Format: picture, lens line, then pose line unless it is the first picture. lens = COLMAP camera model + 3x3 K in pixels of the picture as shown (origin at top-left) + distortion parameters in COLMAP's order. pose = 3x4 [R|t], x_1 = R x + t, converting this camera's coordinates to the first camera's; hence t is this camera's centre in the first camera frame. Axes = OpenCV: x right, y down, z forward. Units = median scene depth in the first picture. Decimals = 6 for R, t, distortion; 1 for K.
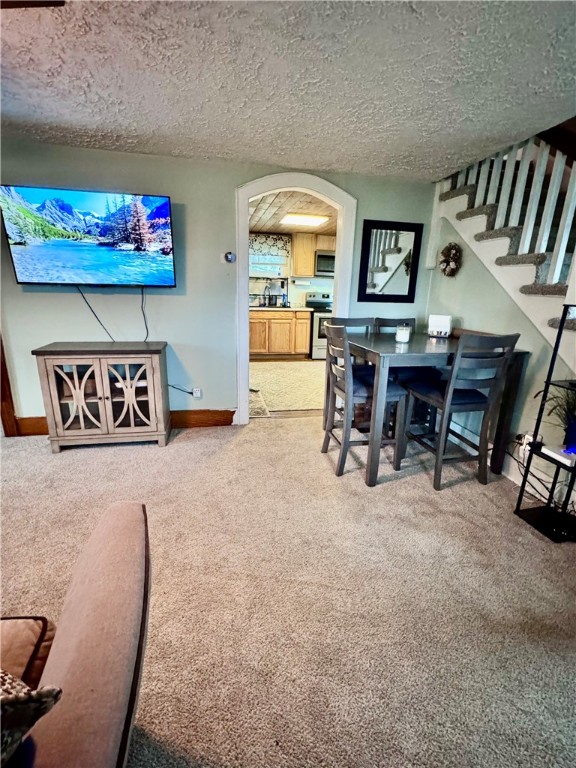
lens RADIAL K [[354.6, 0, 292.6], [0, 354.6, 384.5], [0, 0, 1]] dist [-0.008105, 0.001169]
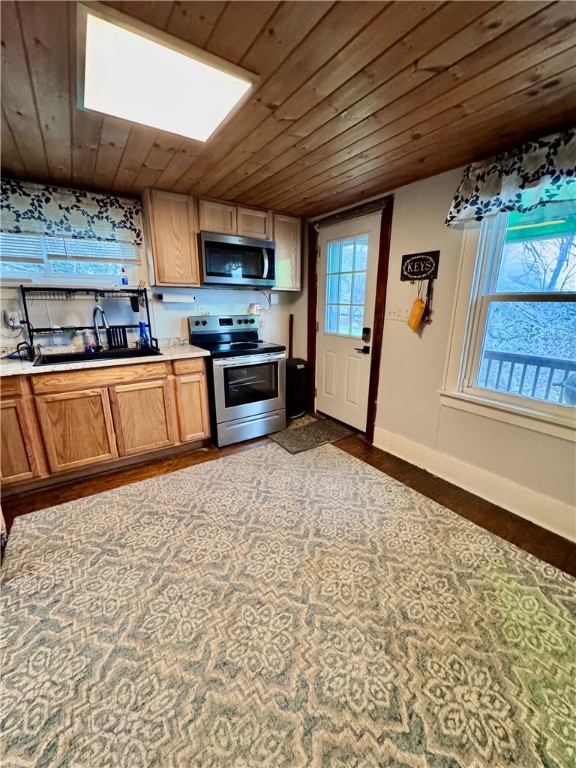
lens RADIAL K [[308.2, 0, 289.7], [0, 308.2, 383.7], [0, 0, 1]] dist [0.000062, -0.000443]
pose [[0.926548, -0.121736, 0.355934, 0.009963], [0.120916, 0.992357, 0.024645, -0.385122], [-0.356213, 0.020203, 0.934186, 1.303006]]
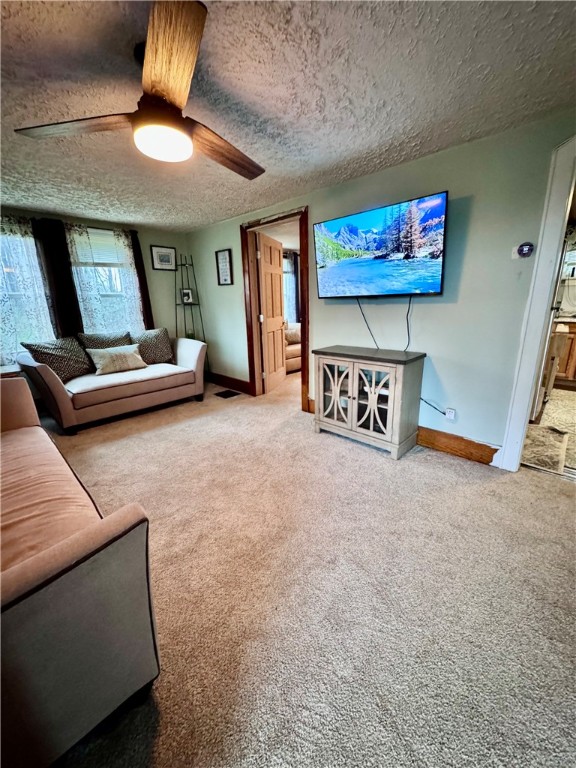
lens RADIAL K [[308.2, 0, 289.5], [0, 308.2, 382.2], [0, 0, 1]] dist [0.000062, -0.000443]
pose [[0.558032, 0.167510, -0.812736, 0.130147], [-0.182201, 0.980247, 0.076934, -0.046722], [0.809570, 0.105150, 0.577530, 0.268468]]
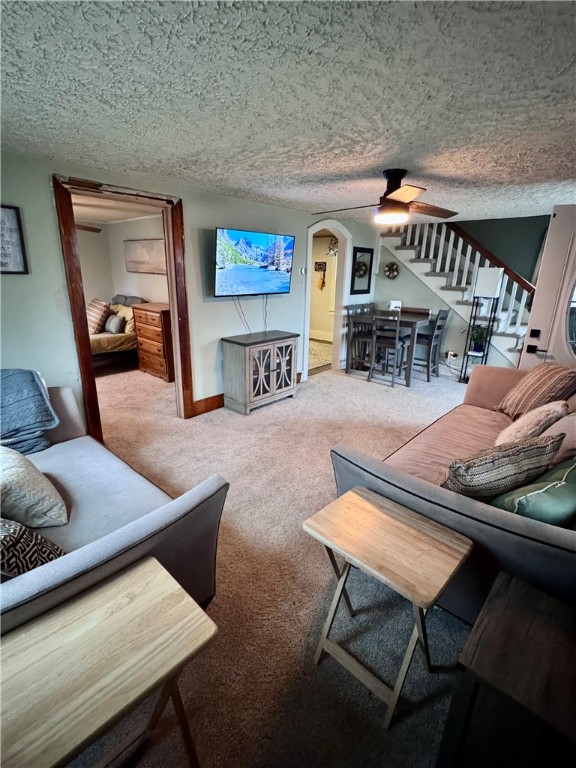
lens RADIAL K [[354.6, 0, 290.6], [0, 354.6, 377.3], [0, 0, 1]] dist [-0.008105, 0.001169]
pose [[0.813061, -0.179387, 0.553852, -1.266377], [0.156490, 0.983673, 0.088873, -0.053411], [-0.560752, 0.014413, 0.827858, -0.269035]]
